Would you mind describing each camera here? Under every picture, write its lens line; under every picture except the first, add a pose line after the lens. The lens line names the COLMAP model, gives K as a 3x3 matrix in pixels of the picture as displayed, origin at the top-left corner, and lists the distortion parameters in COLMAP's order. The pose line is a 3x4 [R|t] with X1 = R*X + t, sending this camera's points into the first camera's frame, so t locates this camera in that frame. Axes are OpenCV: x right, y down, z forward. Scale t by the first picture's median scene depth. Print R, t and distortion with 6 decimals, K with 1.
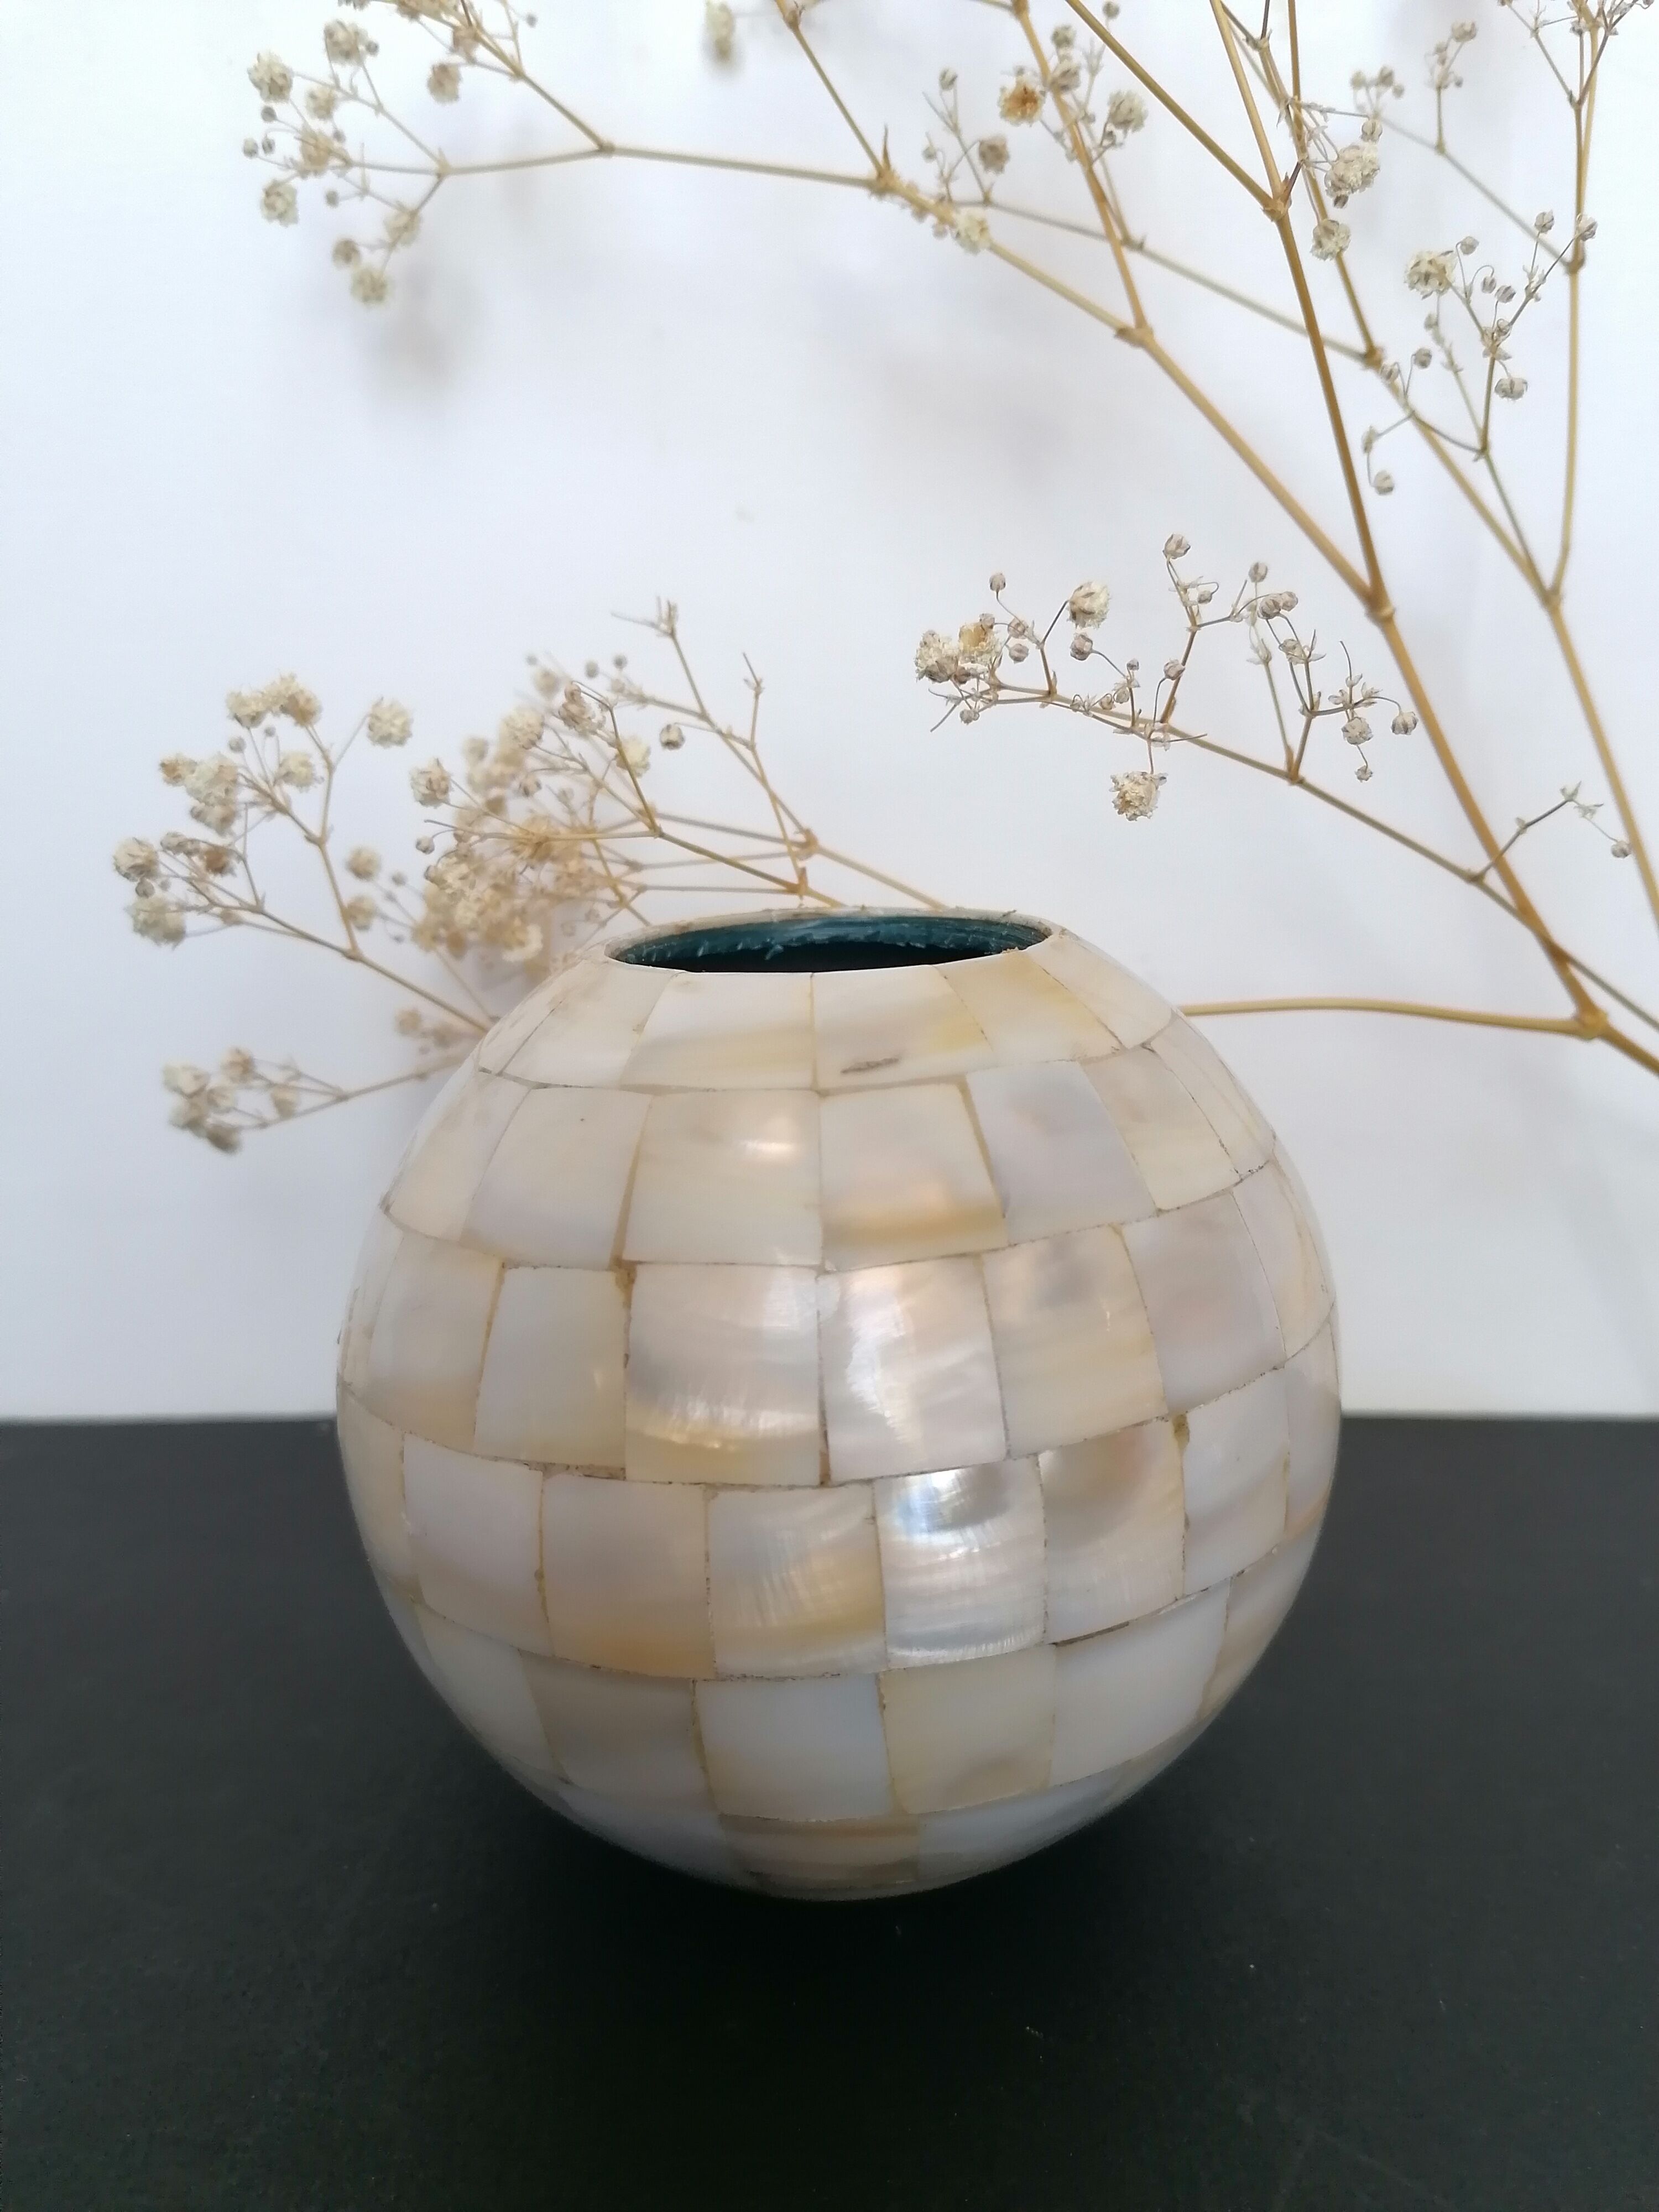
lens RADIAL K [[1691.9, 0, 829.5], [0, 1691.9, 1106.0], [0, 0, 1]] dist [0.078778, -0.150276]
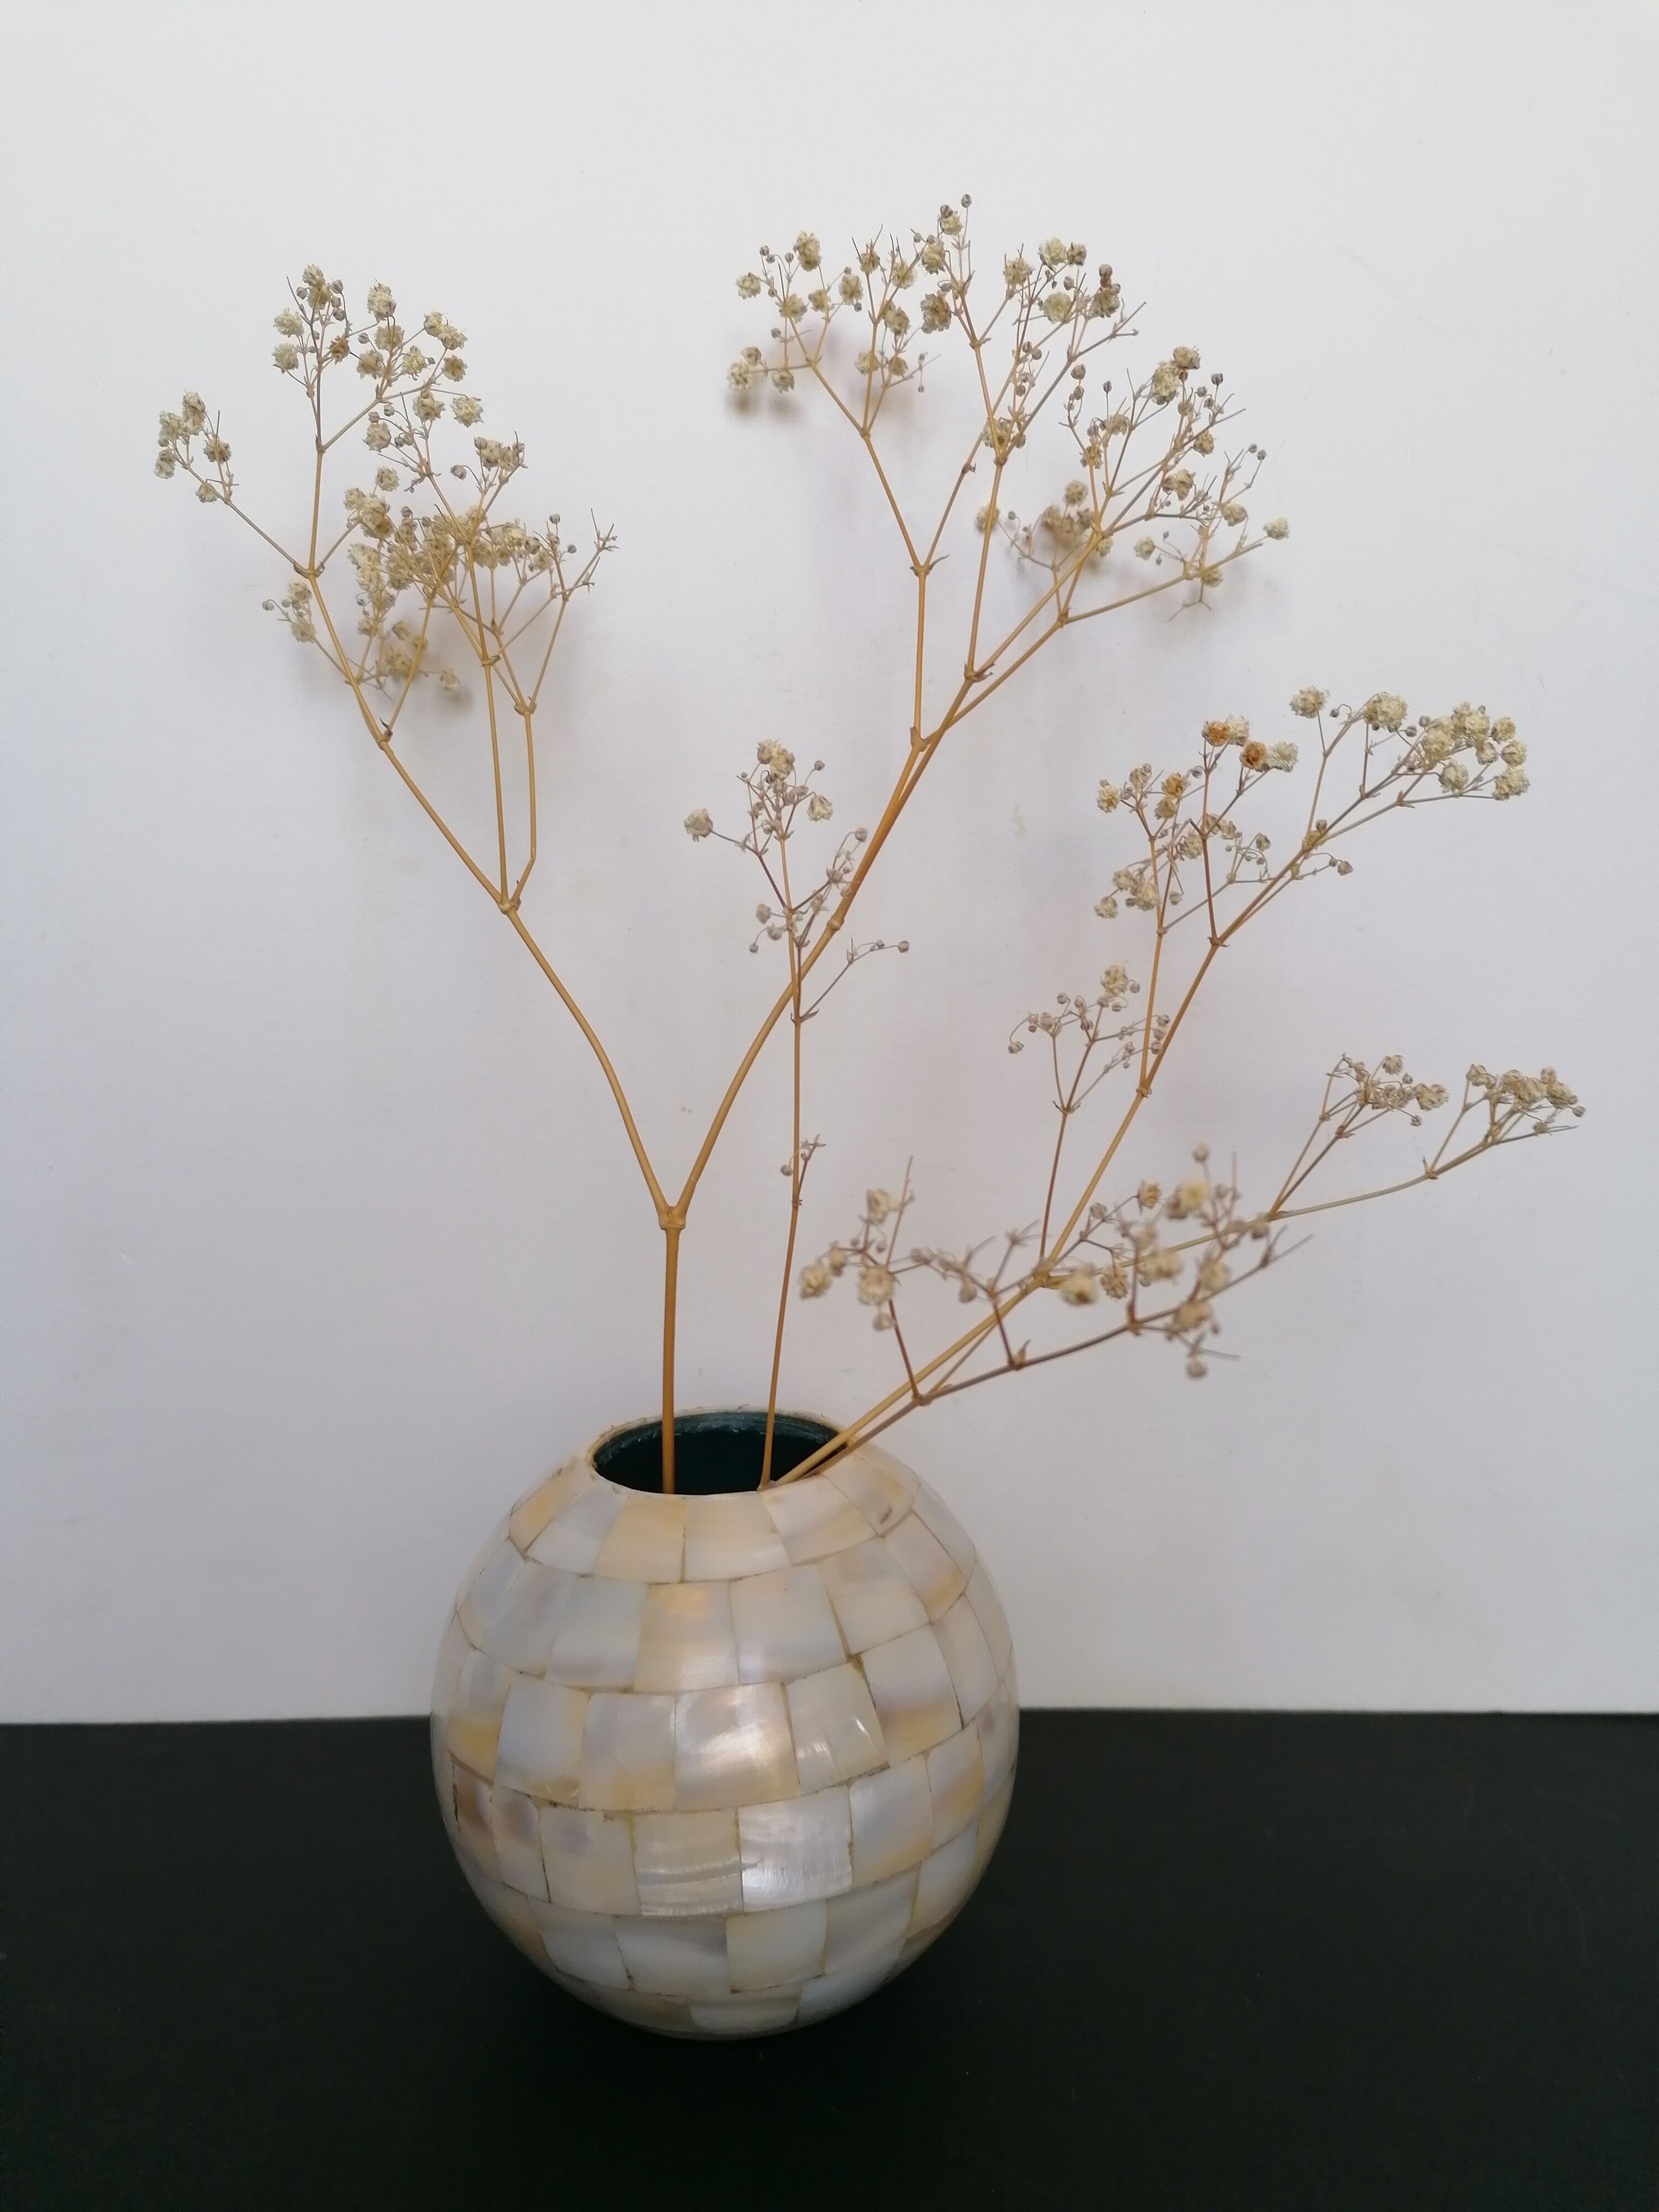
lens RADIAL K [[1691.9, 0, 829.5], [0, 1691.9, 1106.0], [0, 0, 1]] dist [0.078778, -0.150276]
pose [[0.606933, -0.080900, 0.790624, -1.569909], [0.194756, 0.979614, -0.049268, -0.414426], [-0.770520, 0.183882, 0.610316, -0.243520]]
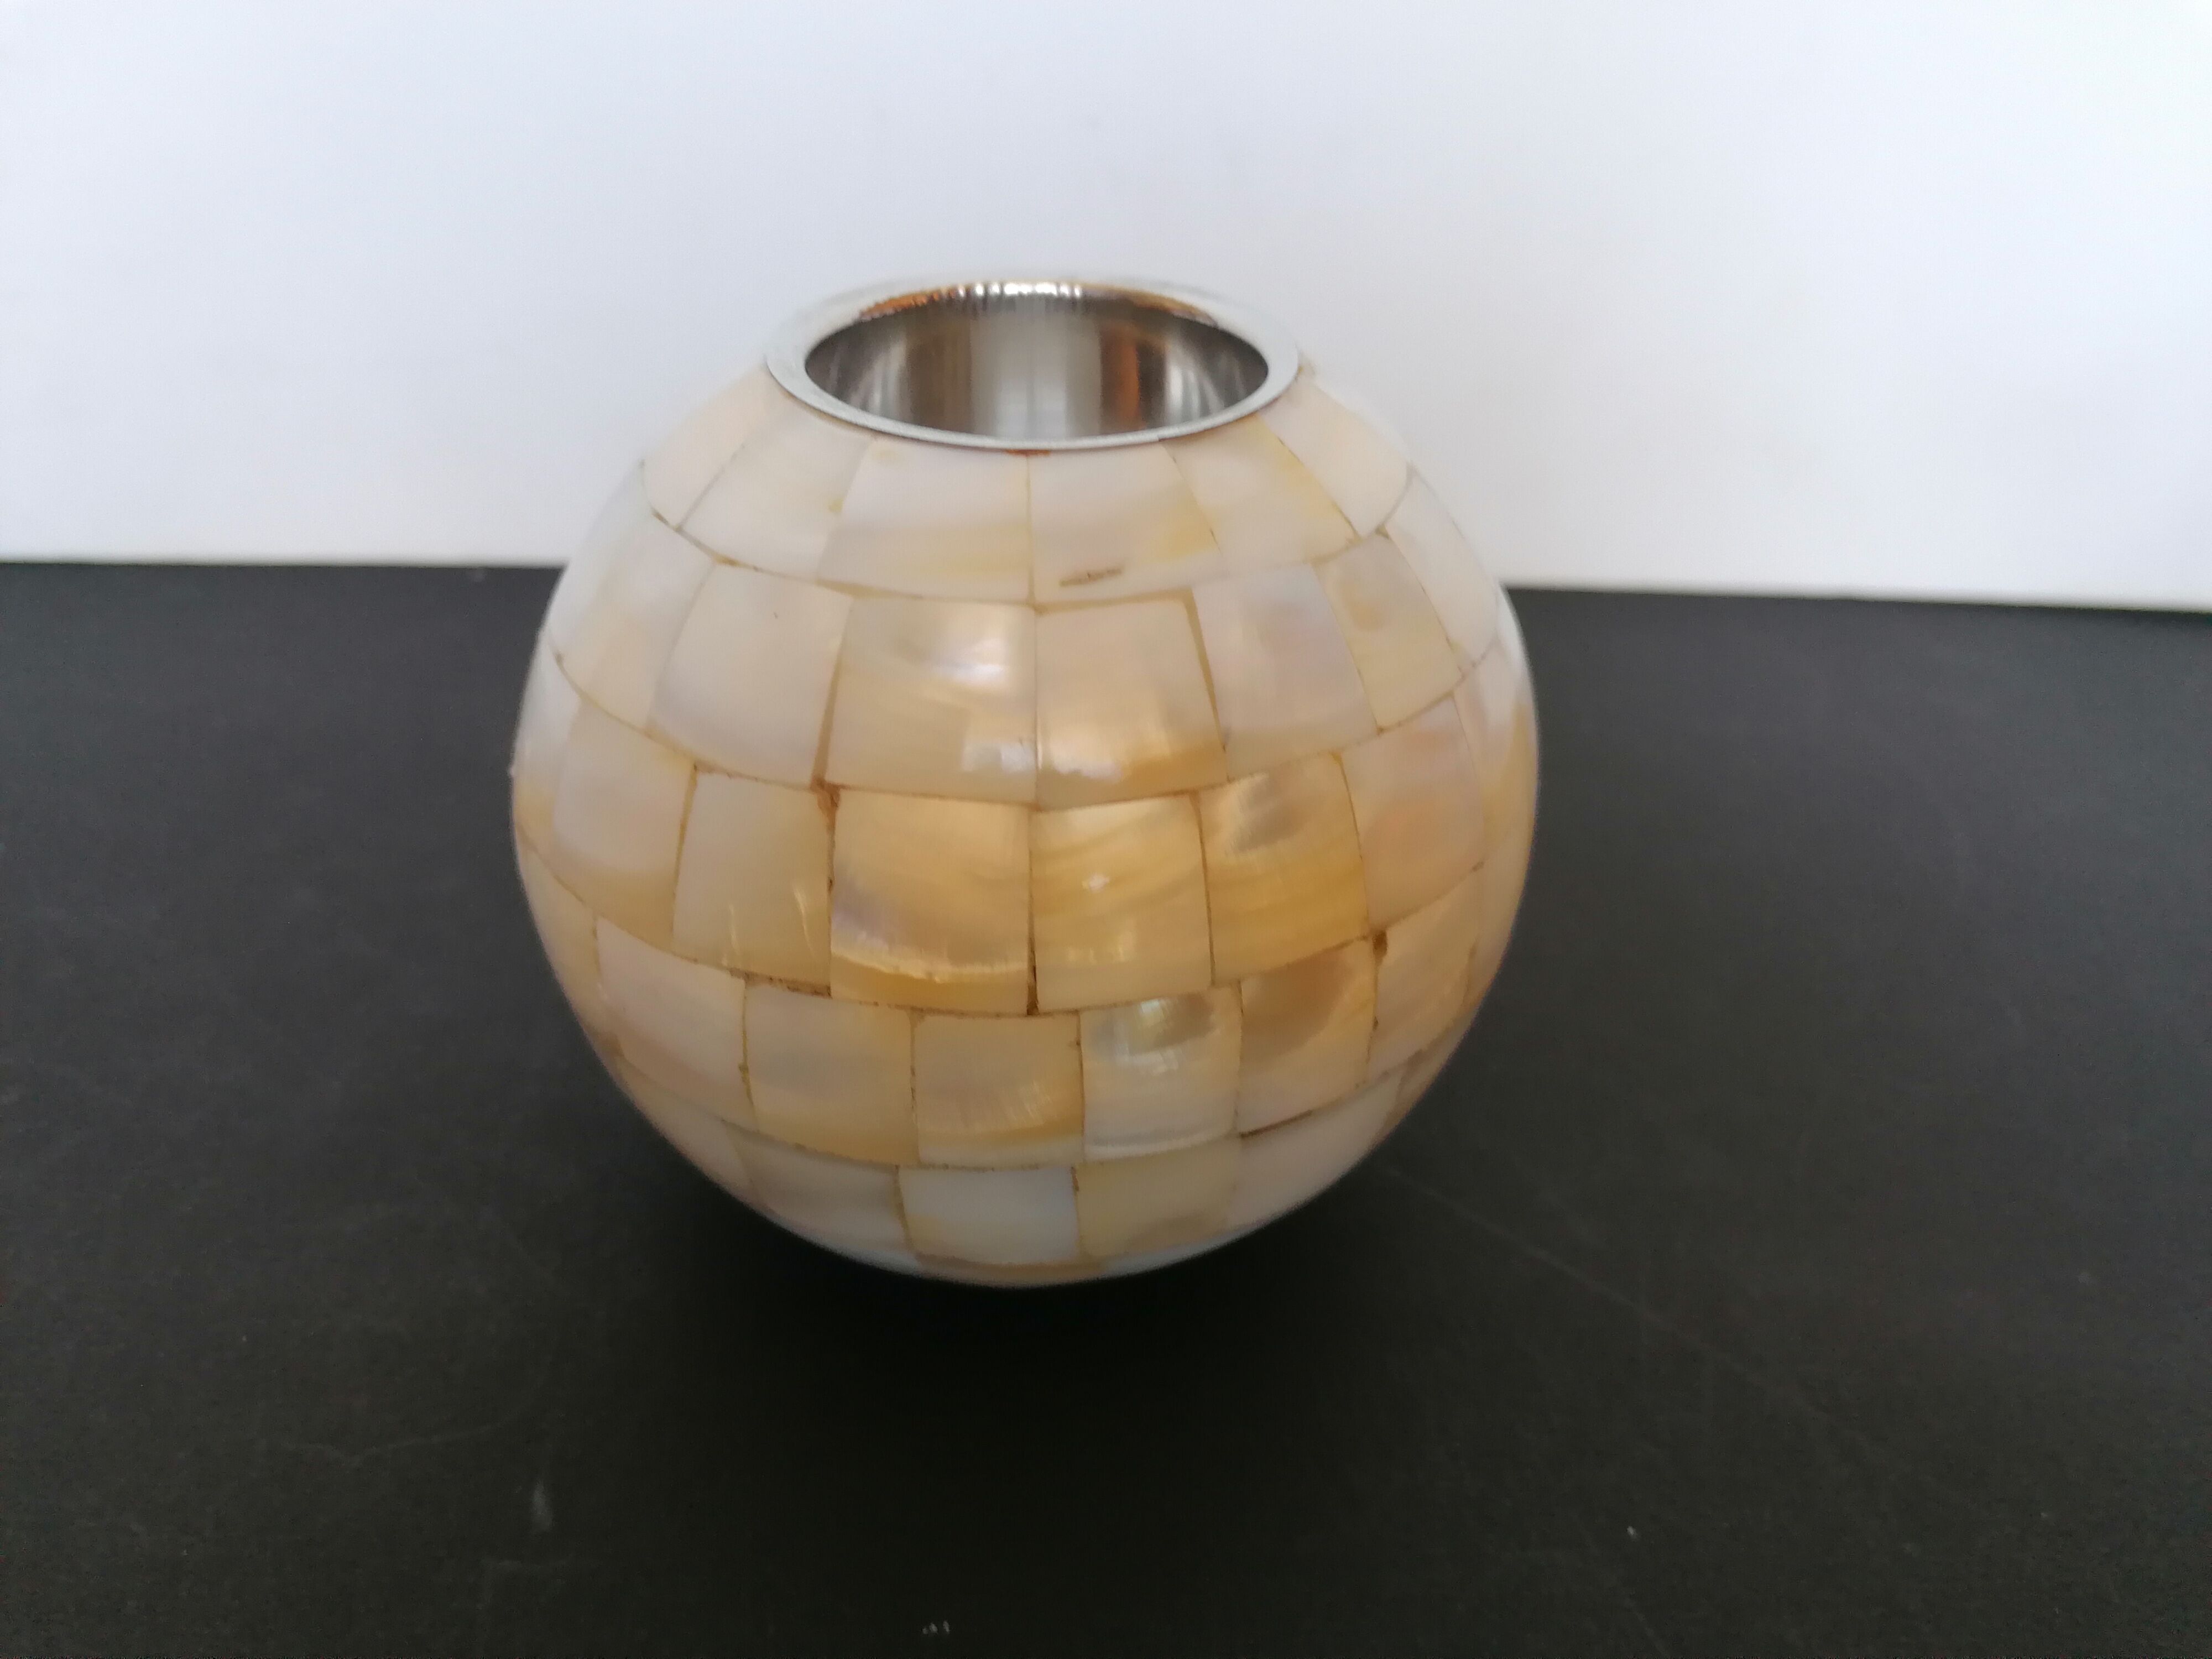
lens RADIAL K [[1691.9, 0, 1106.0], [0, 1691.9, 829.5], [0, 0, 1]] dist [0.078778, -0.150276]
pose [[0.996535, 0.023430, 0.079802, -0.039686], [-0.048794, 0.941724, 0.332828, -0.207454], [-0.067353, -0.335569, 0.939605, 0.083326]]
